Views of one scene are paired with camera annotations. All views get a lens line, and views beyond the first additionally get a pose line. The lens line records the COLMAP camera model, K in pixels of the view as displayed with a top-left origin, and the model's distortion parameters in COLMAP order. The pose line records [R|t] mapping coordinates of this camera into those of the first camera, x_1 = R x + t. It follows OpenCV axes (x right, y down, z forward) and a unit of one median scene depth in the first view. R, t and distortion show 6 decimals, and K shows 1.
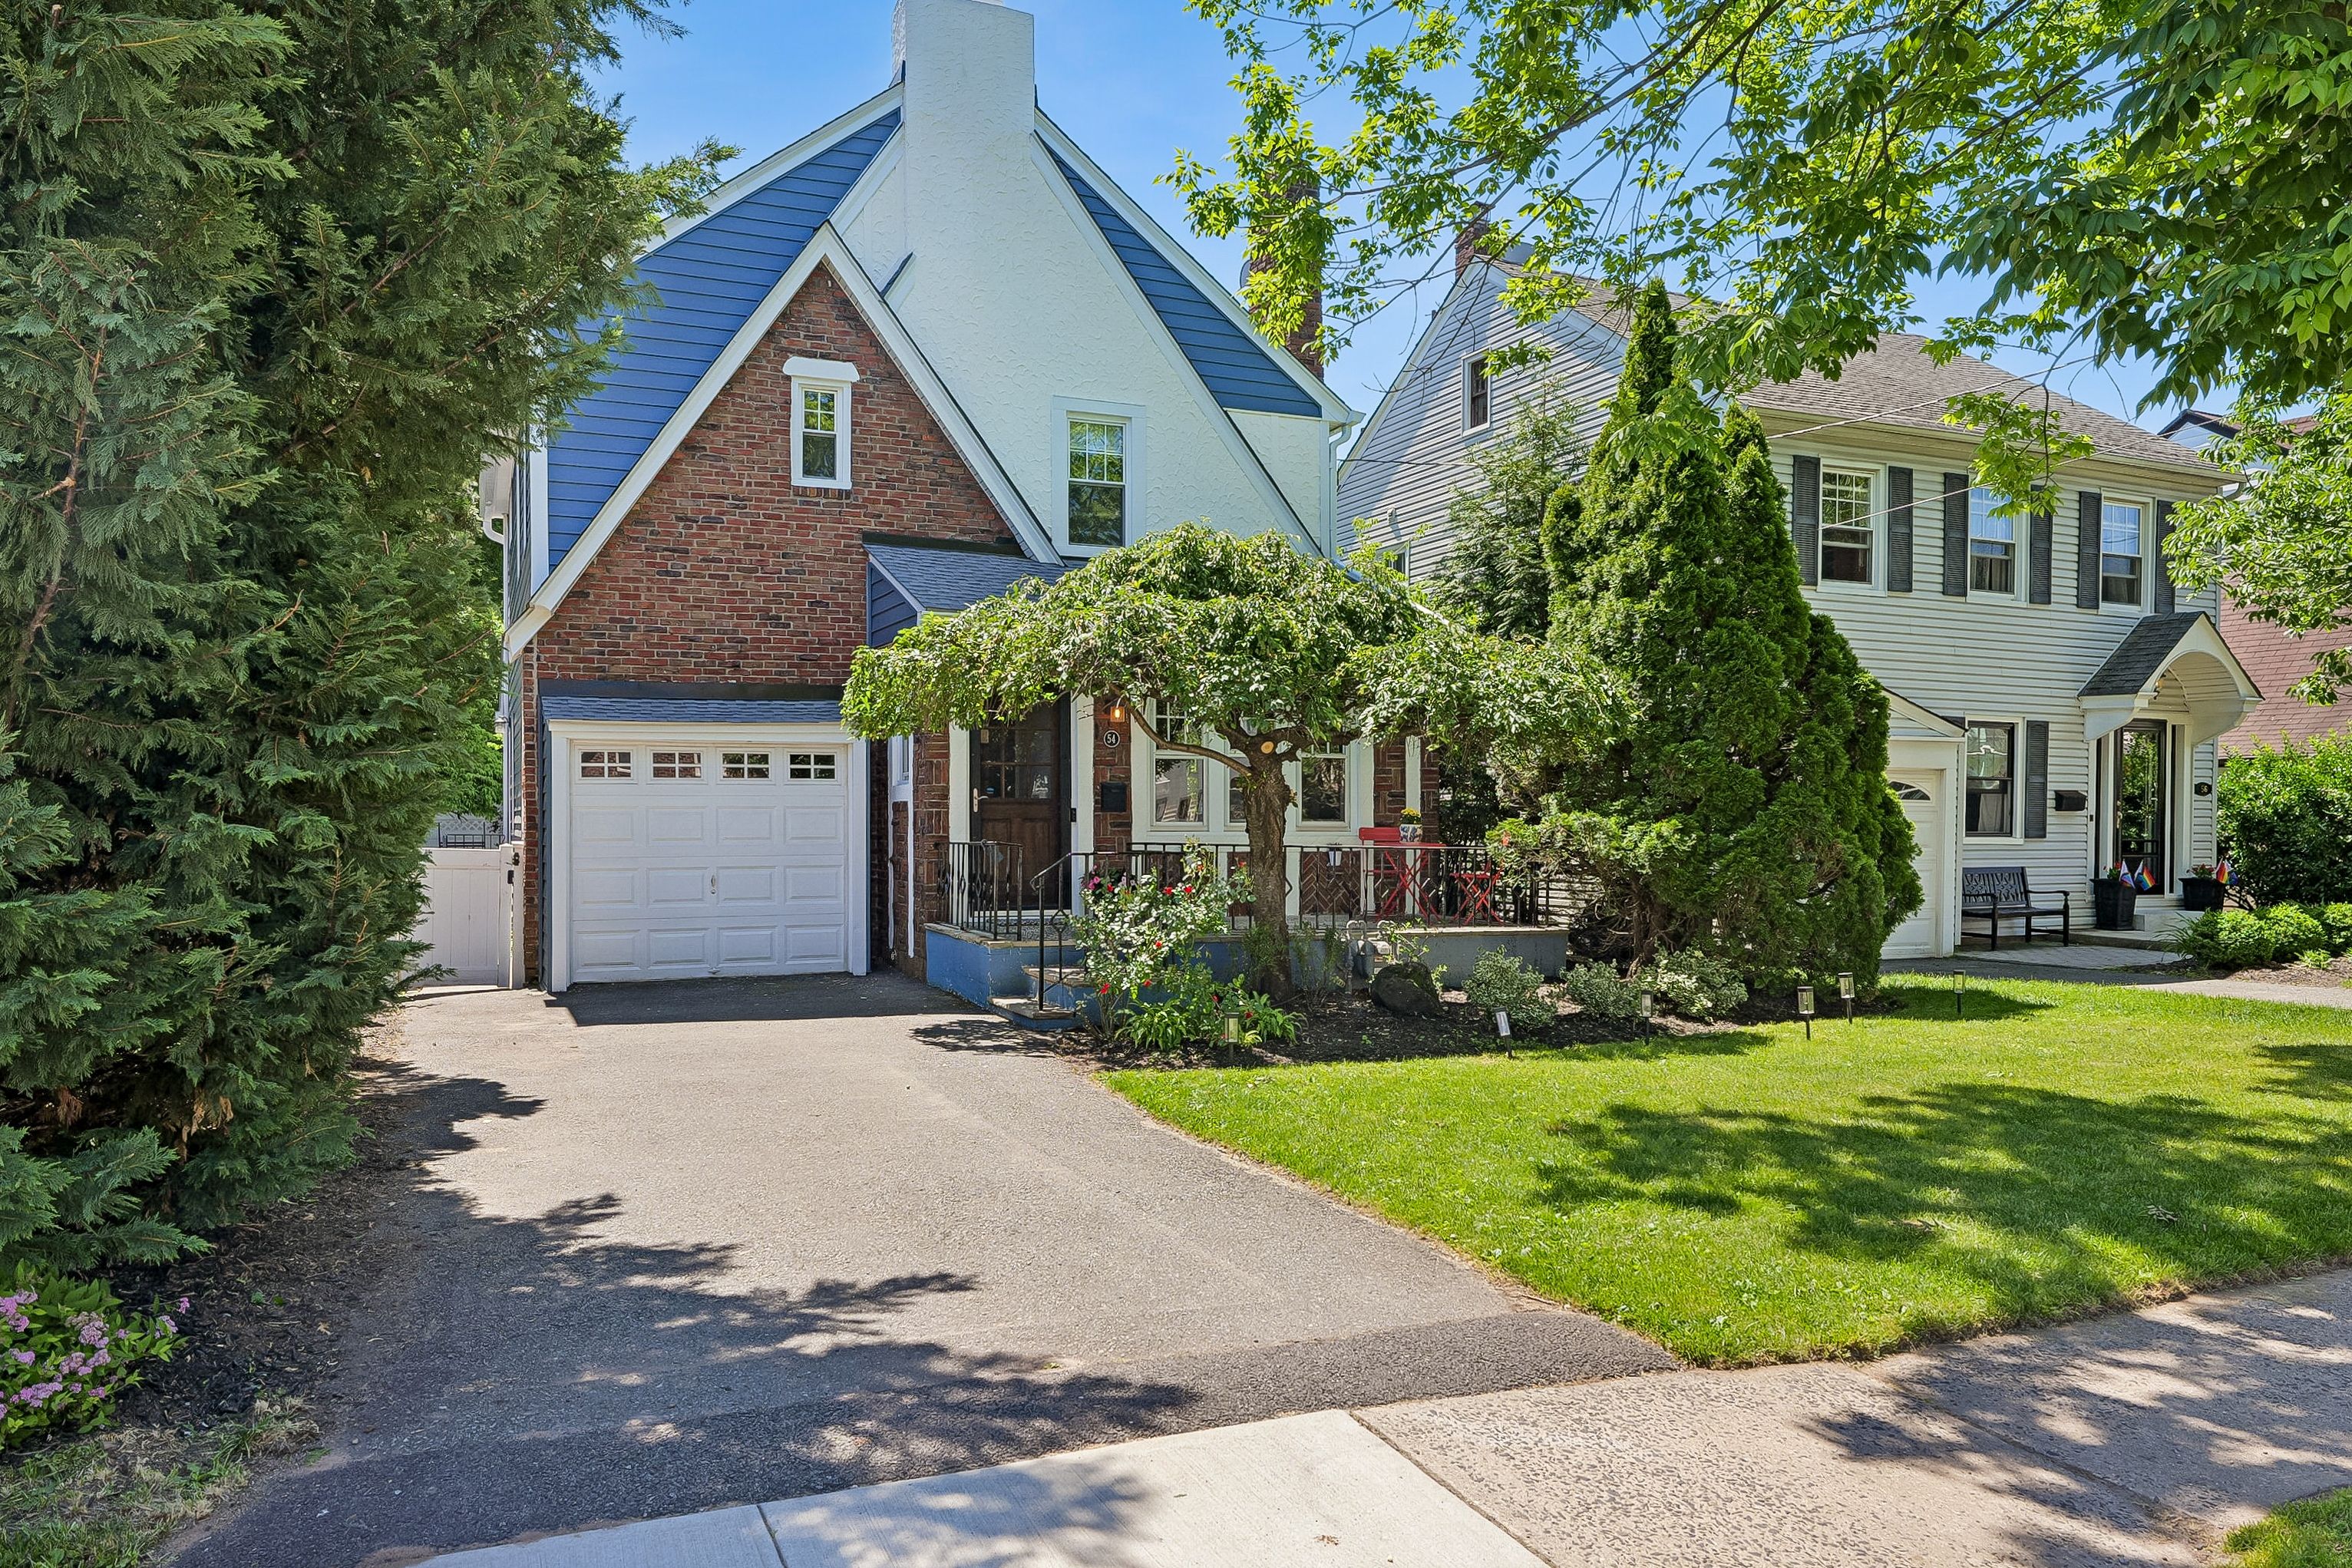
lens RADIAL K [[1491.4, 0, 1173.1], [0, 1491.4, 789.7], [0, 0, 1]] dist [-0.009527, -0.001468]
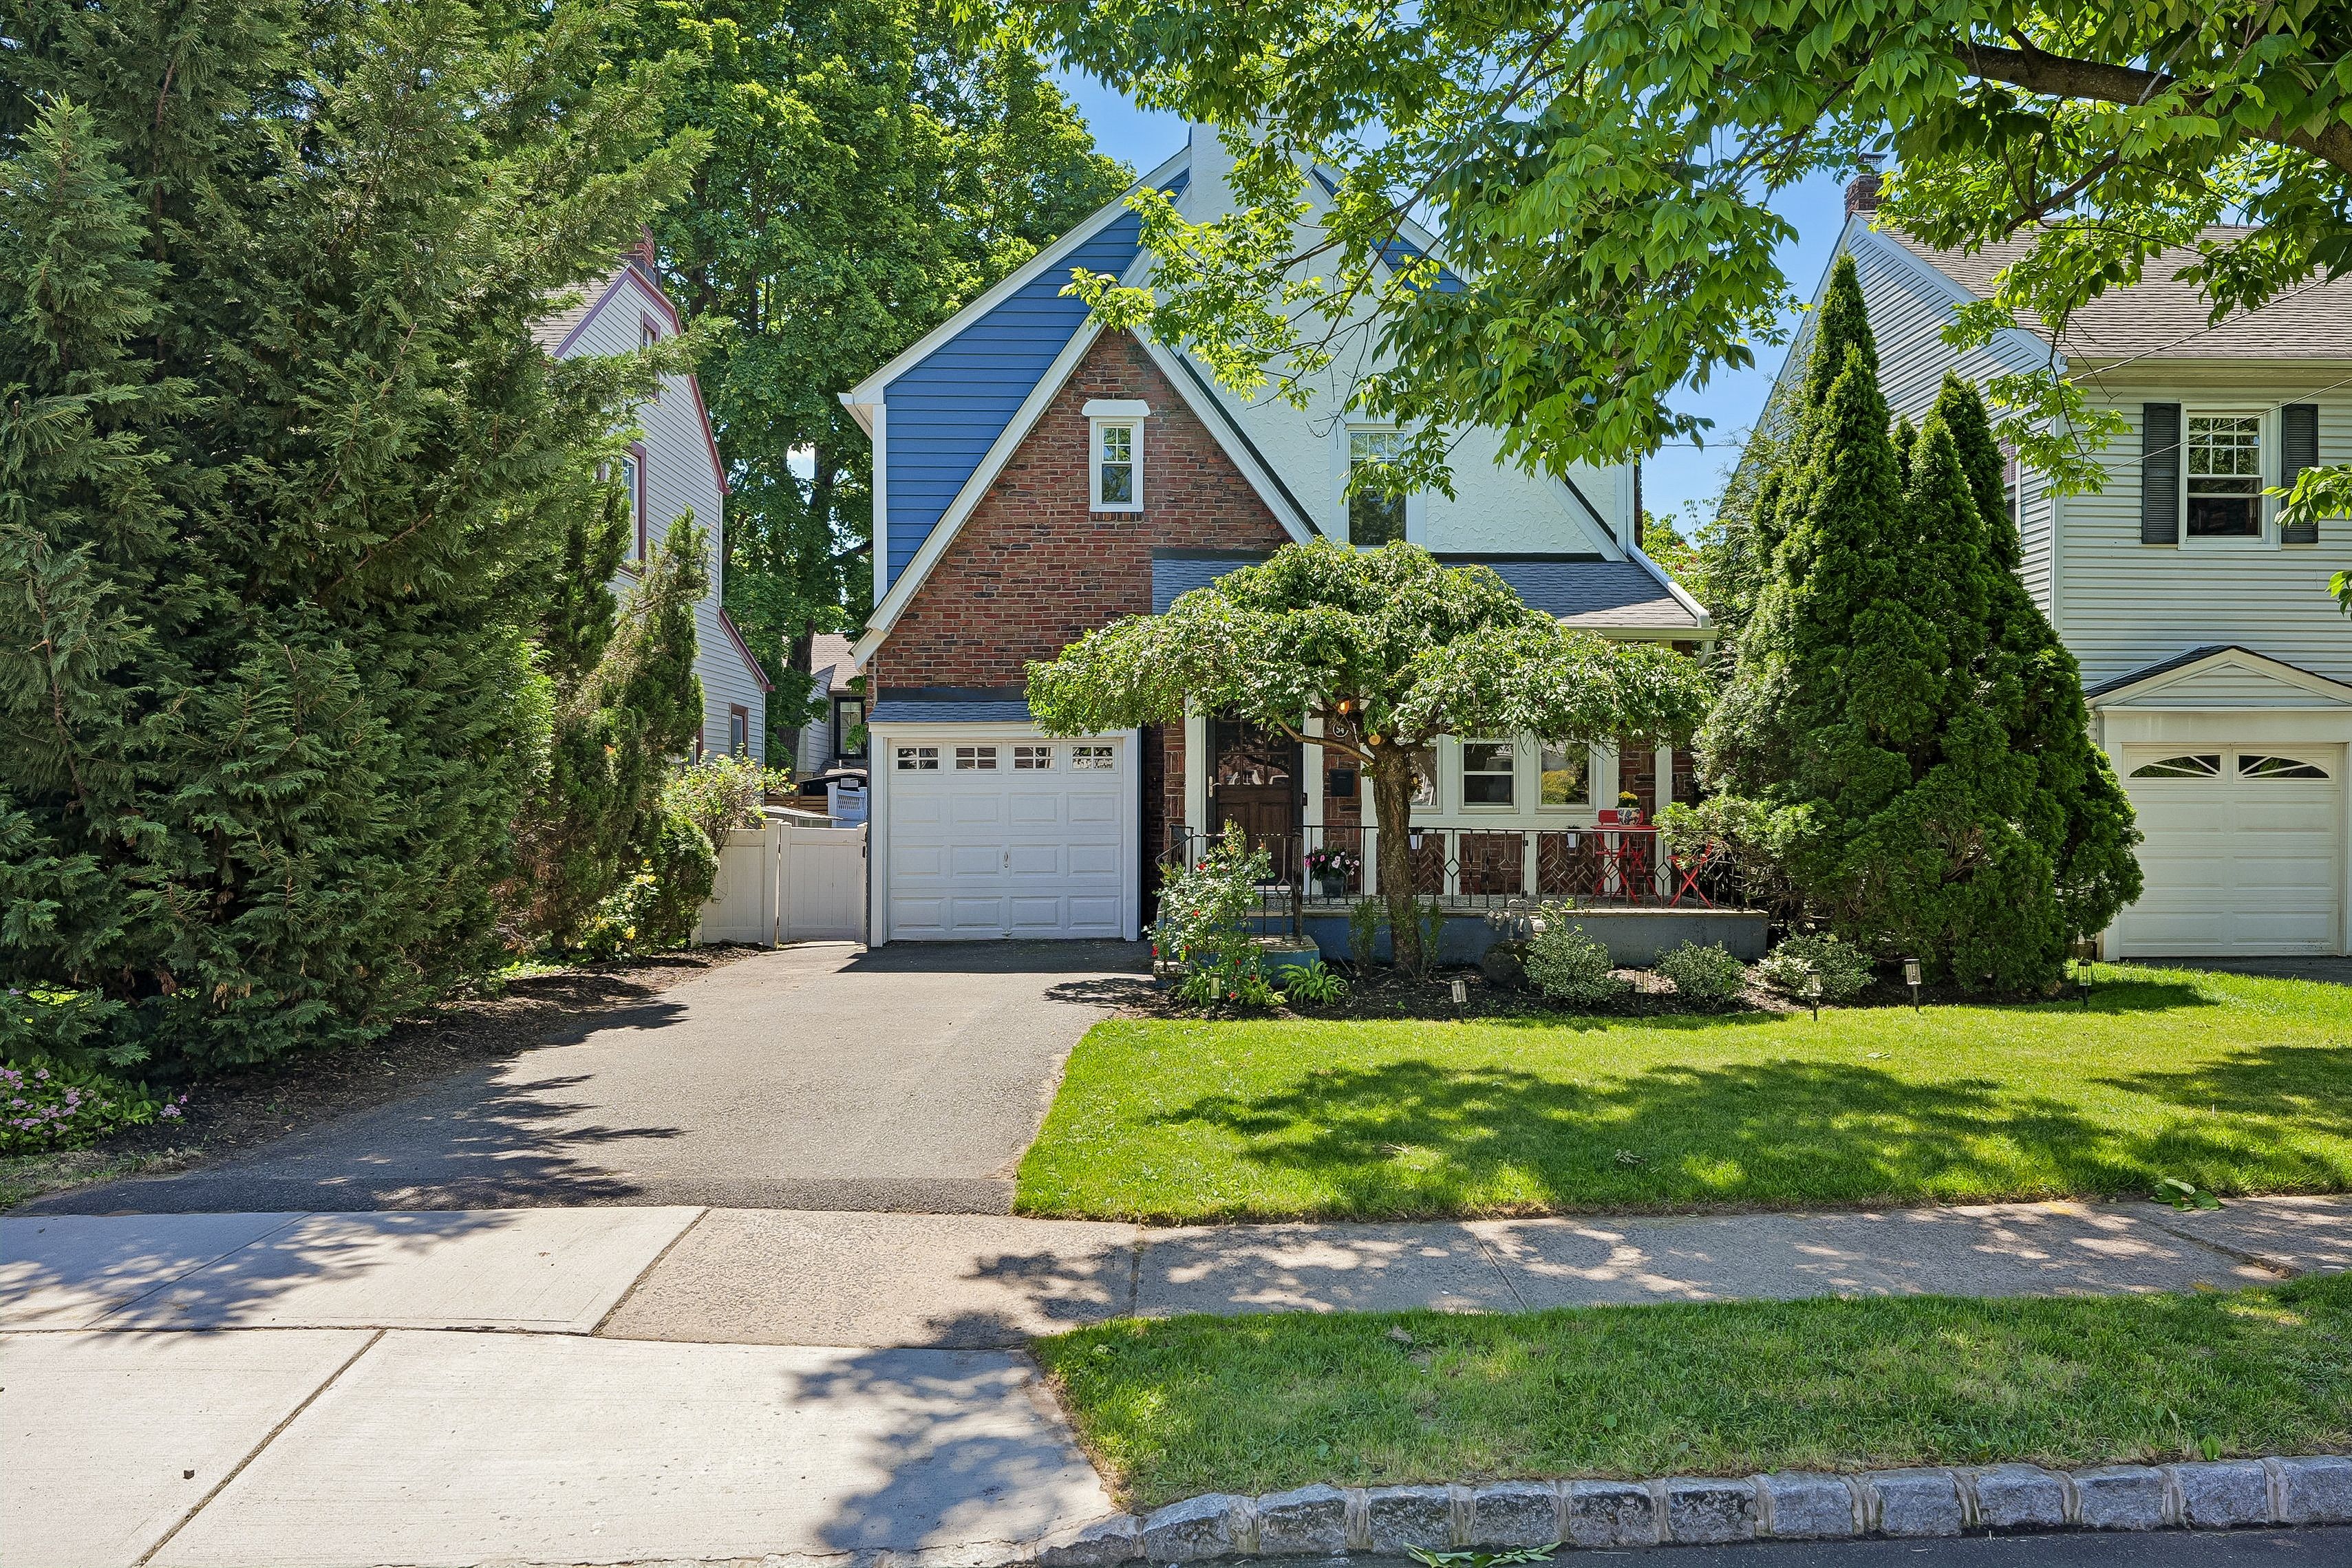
lens RADIAL K [[1449.7, 0, 1176.3], [0, 1449.7, 748.7], [0, 0, 1]] dist [-0.005058, 0.000335]
pose [[0.951066, -0.014178, -0.308664, 0.217365], [0.009621, 0.999821, -0.016282, -0.004903], [0.308839, 0.012516, 0.951032, -0.055507]]
